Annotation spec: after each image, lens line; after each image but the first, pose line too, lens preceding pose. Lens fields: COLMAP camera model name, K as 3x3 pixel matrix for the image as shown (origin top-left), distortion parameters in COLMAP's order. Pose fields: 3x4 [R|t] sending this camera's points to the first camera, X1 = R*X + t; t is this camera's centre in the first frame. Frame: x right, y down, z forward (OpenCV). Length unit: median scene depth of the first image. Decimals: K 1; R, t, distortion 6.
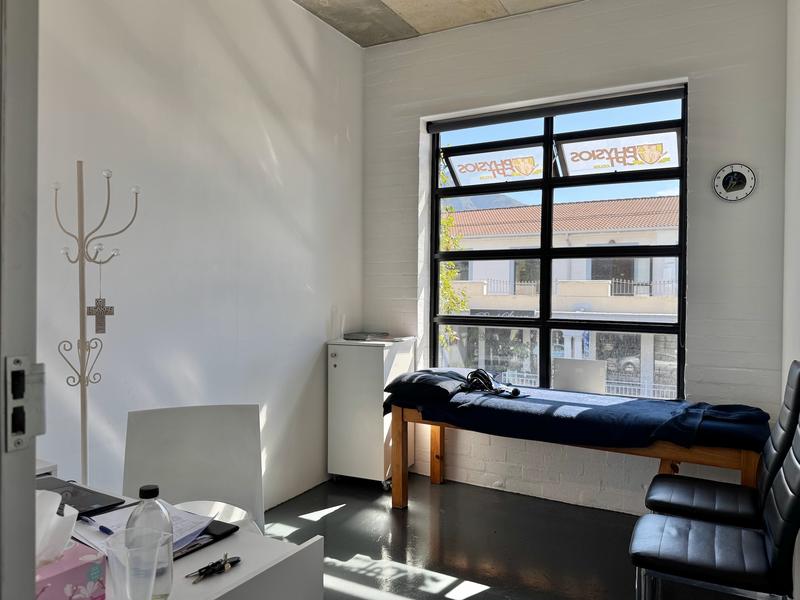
lens RADIAL K [[574.8, 0, 400.2], [0, 574.8, 300.4], [0, 0, 1]] dist [-0.000762, -0.001010]
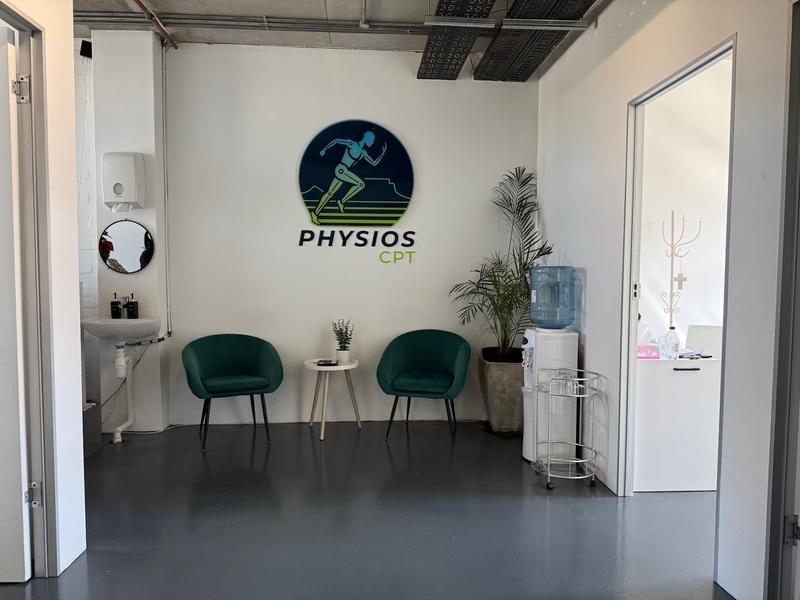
lens RADIAL K [[574.8, 0, 399.8], [0, 574.8, 299.8], [0, 0, 1]] dist [-0.000762, -0.001010]
pose [[0.522533, 0.036774, -0.851825, 0.770182], [-0.012790, 0.999295, 0.035295, 0.033700], [0.852523, -0.007548, 0.522635, -1.025198]]
